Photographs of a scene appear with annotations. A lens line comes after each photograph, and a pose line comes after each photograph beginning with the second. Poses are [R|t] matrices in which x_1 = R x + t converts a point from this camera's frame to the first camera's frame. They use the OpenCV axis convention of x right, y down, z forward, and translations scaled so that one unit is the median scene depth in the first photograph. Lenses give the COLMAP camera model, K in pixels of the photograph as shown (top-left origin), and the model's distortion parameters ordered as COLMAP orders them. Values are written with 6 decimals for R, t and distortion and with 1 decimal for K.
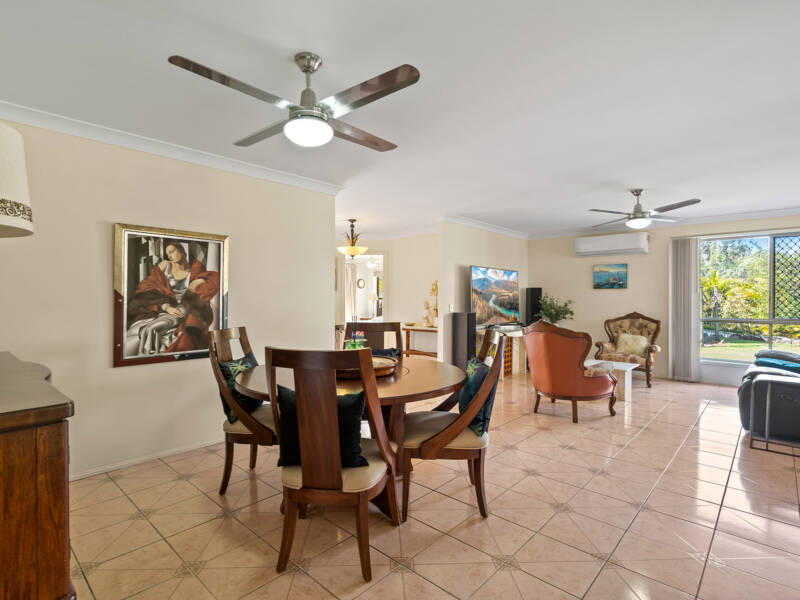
lens RADIAL K [[398.5, 0, 400.0], [0, 398.5, 300.0], [0, 0, 1]] dist [0.019047, -0.000151]
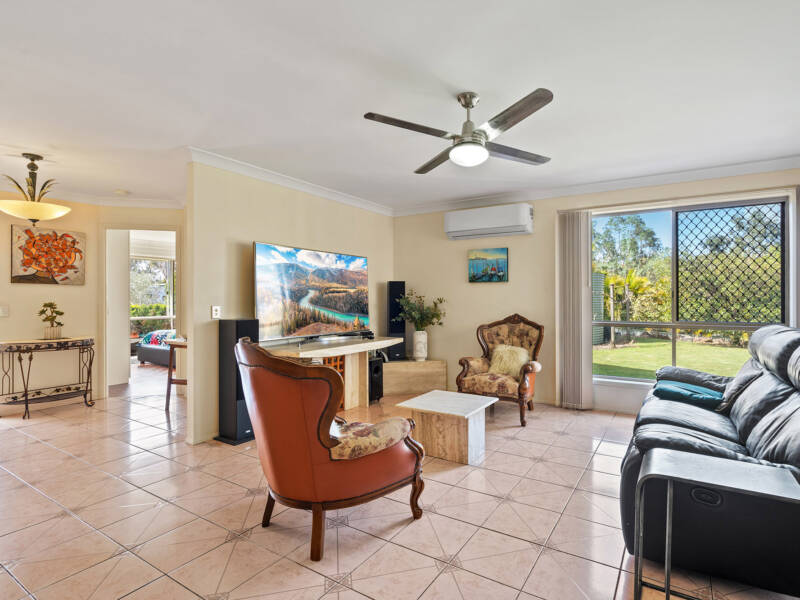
lens RADIAL K [[414.8, 0, 420.4], [0, 414.8, 299.2], [0, 0, 1]] dist [-0.000063, 0.000040]
pose [[0.981692, -0.005312, 0.190399, 0.281854], [0.006147, 0.999974, -0.003799, 0.005084], [-0.190374, 0.004900, 0.981699, 0.306217]]
